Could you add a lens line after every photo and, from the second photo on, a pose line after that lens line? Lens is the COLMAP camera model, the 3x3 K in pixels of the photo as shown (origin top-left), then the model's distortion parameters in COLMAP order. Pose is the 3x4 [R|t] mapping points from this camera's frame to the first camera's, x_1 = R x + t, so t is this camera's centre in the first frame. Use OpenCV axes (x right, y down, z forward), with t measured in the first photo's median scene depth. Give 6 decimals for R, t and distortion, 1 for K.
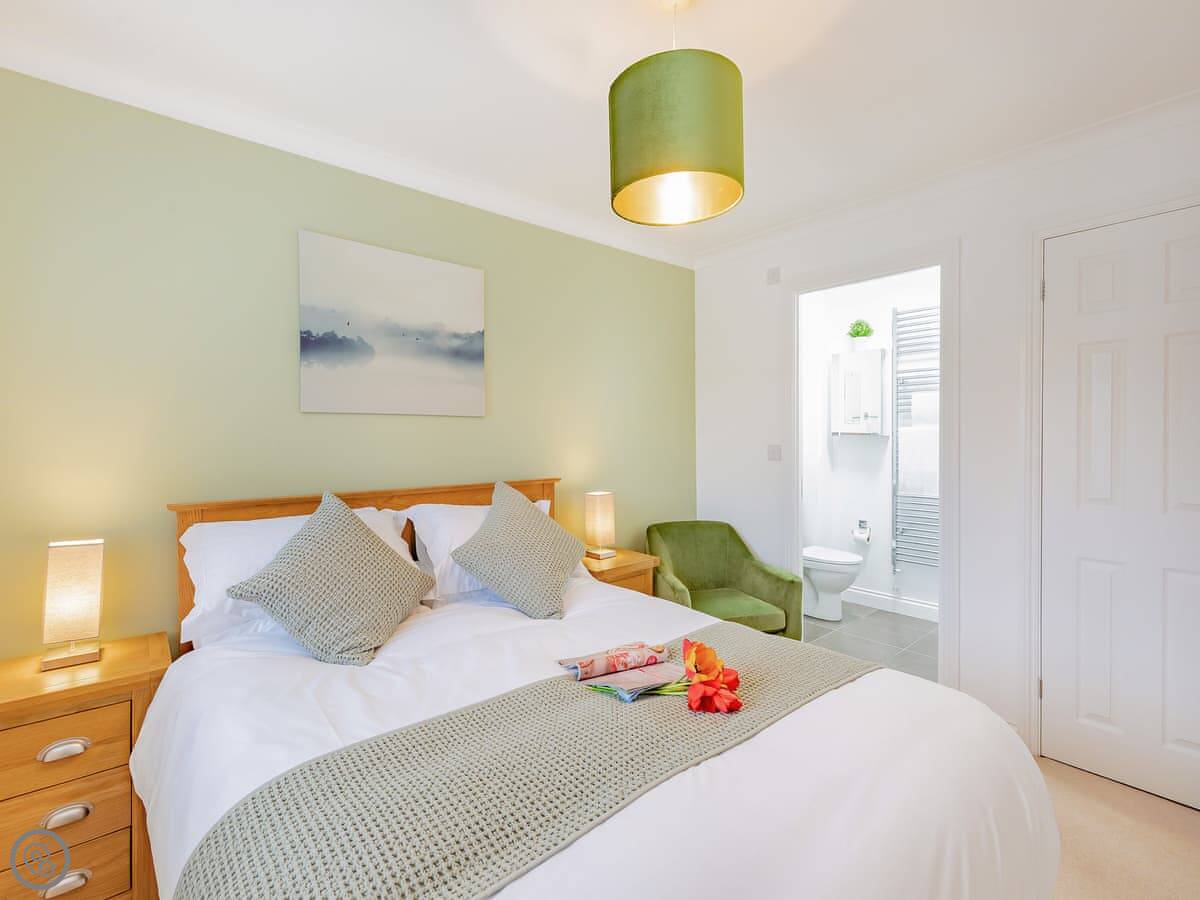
lens RADIAL K [[545.5, 0, 601.1], [0, 545.5, 448.3], [0, 0, 1]] dist [0.007739, -0.000026]
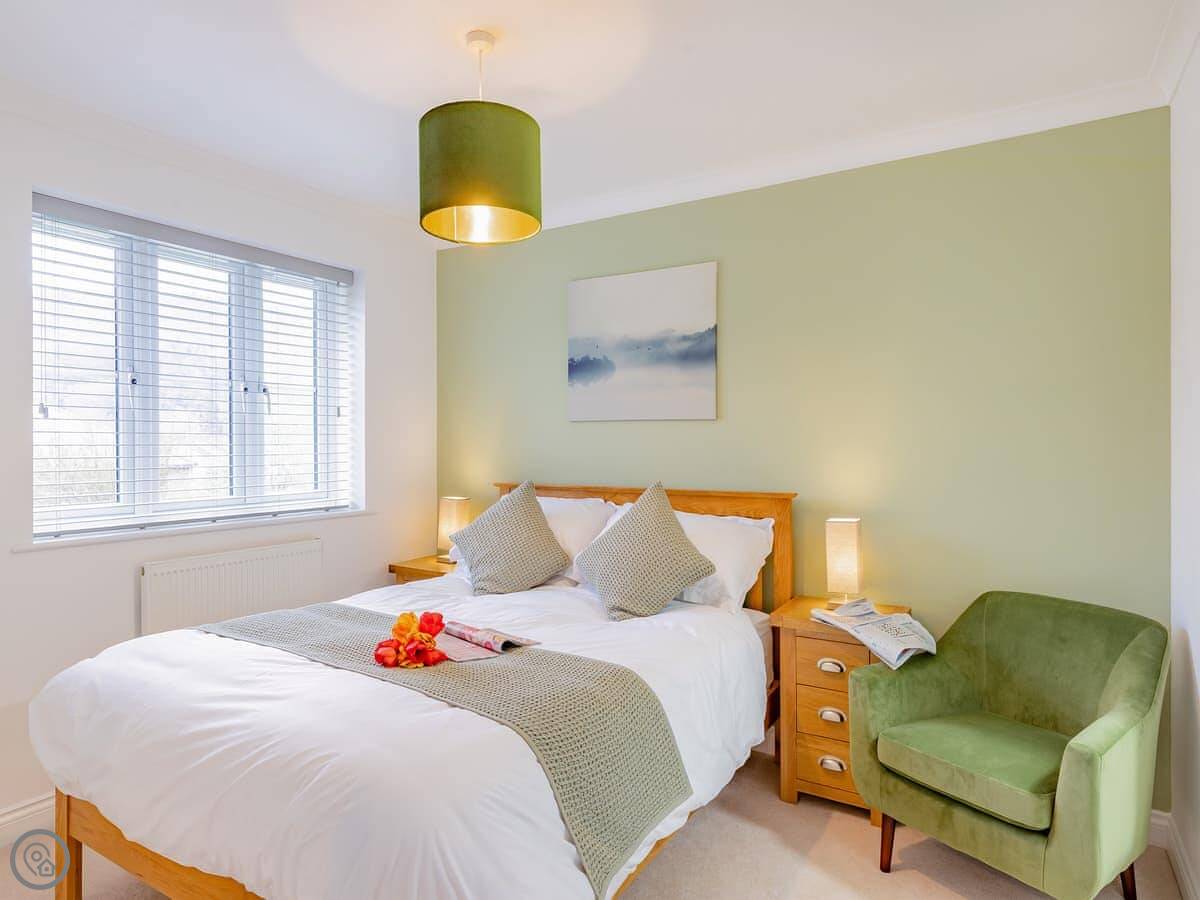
lens RADIAL K [[545.5, 0, 601.1], [0, 545.5, 448.3], [0, 0, 1]] dist [0.007739, -0.000026]
pose [[0.413880, 0.020638, -0.910097, 0.592359], [-0.016279, 0.999751, 0.015268, -0.020172], [0.910186, 0.008497, 0.414113, 0.469042]]
